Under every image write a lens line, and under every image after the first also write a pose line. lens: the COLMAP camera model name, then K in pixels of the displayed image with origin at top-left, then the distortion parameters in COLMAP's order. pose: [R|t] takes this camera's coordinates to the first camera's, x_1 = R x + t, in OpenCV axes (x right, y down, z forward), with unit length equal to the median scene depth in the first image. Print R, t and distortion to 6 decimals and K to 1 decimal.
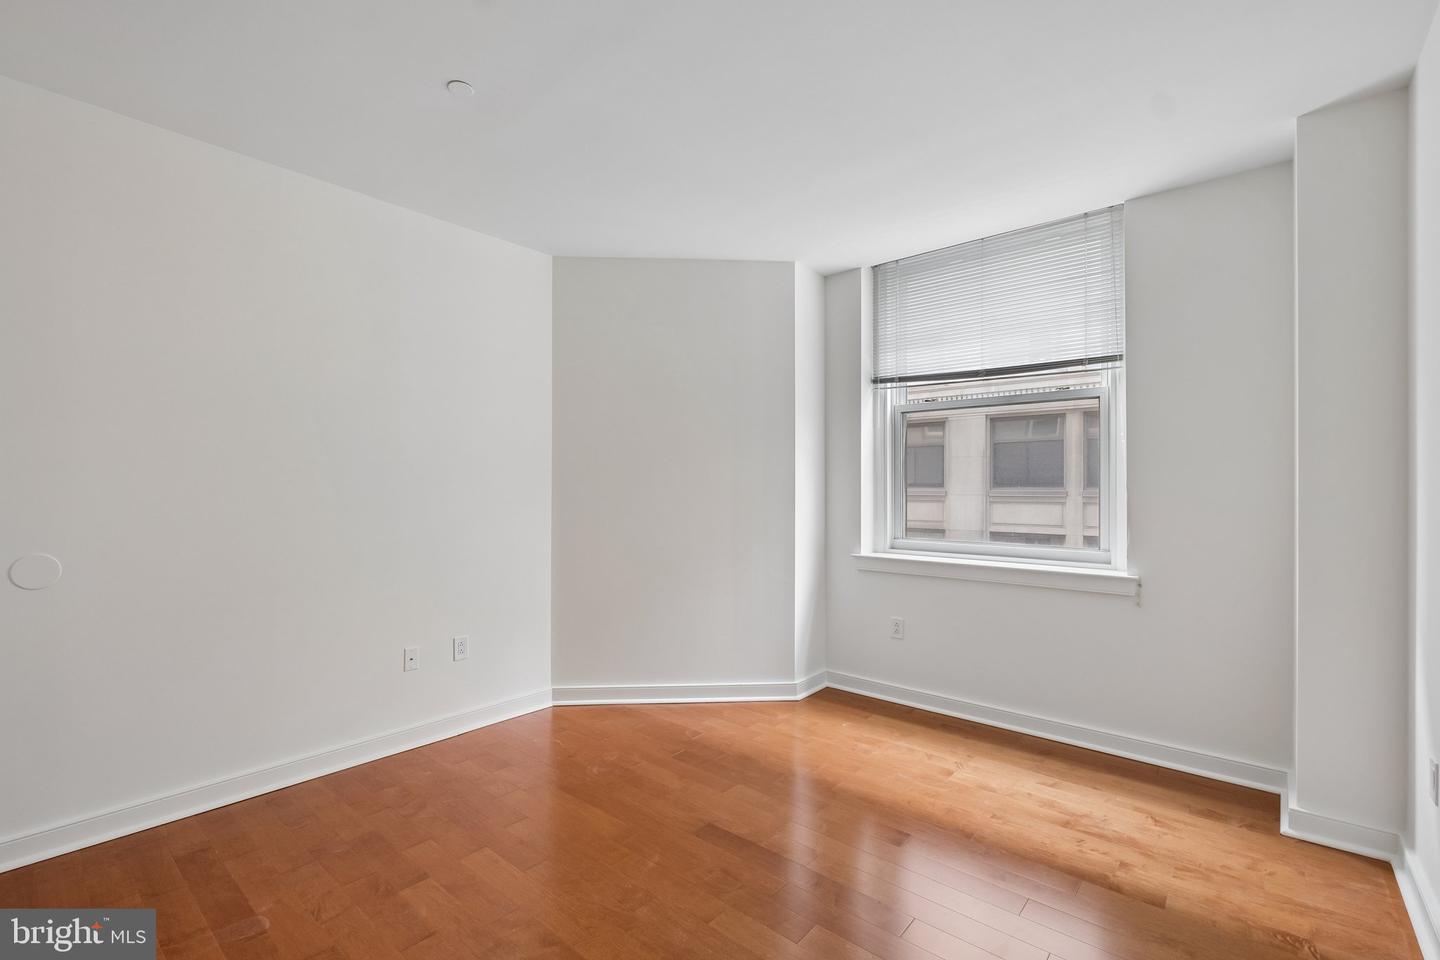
lens RADIAL K [[640.7, 0, 695.0], [0, 640.7, 480.9], [0, 0, 1]] dist [-0.001471, 0.000457]
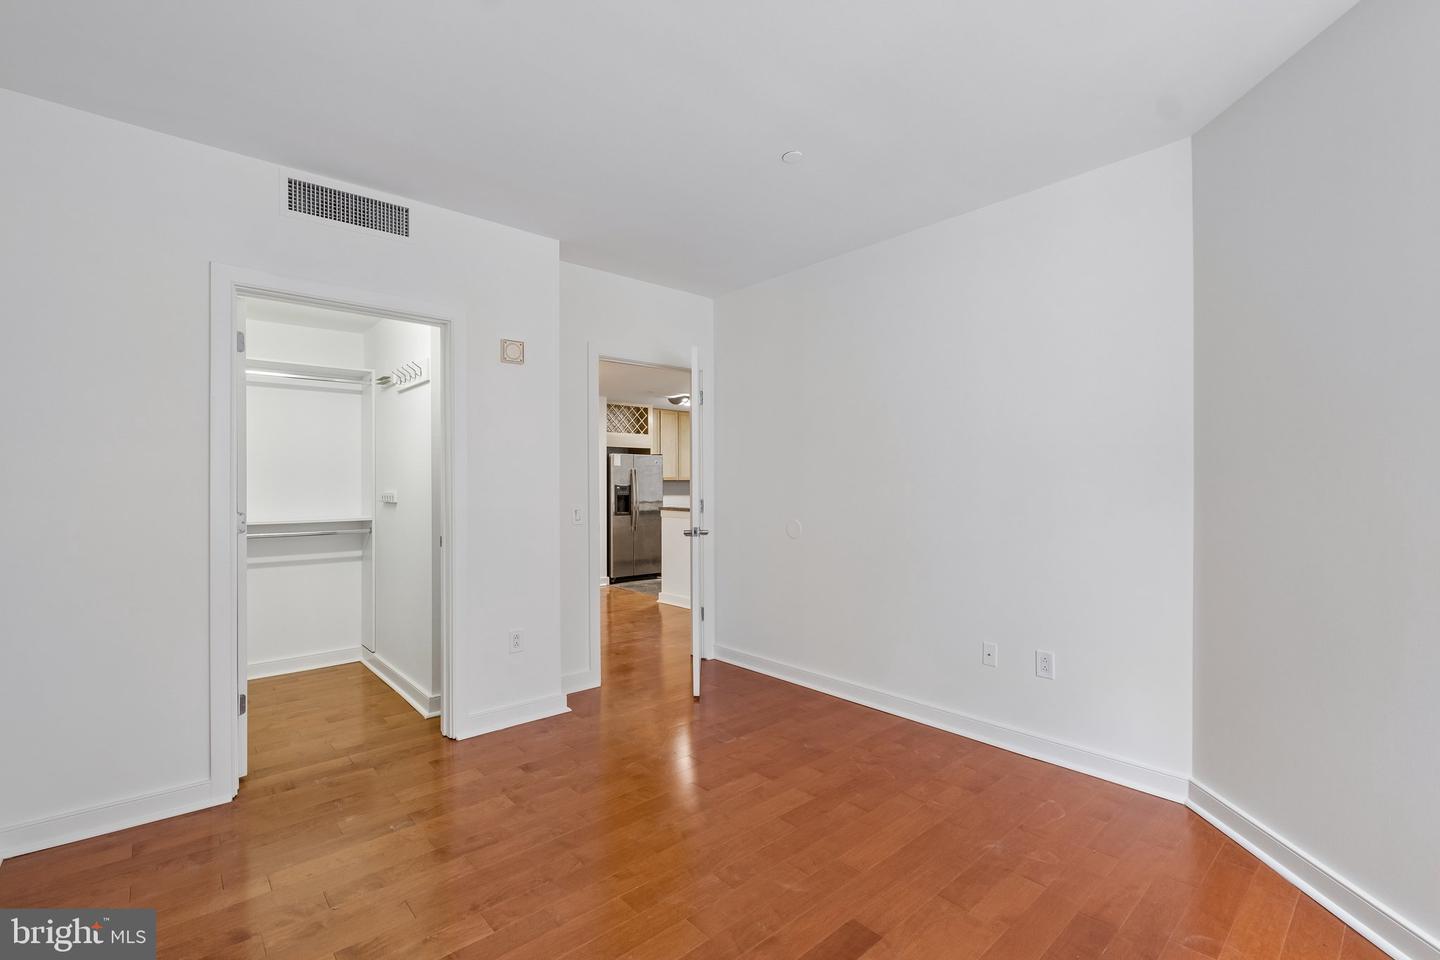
lens RADIAL K [[640.7, 0, 716.2], [0, 640.7, 482.2], [0, 0, 1]] dist [-0.001471, 0.000457]
pose [[-0.118156, -0.005655, -0.992979, 0.594111], [0.004532, 0.999970, -0.006234, 0.014700], [0.992985, -0.005237, -0.118126, 0.693999]]
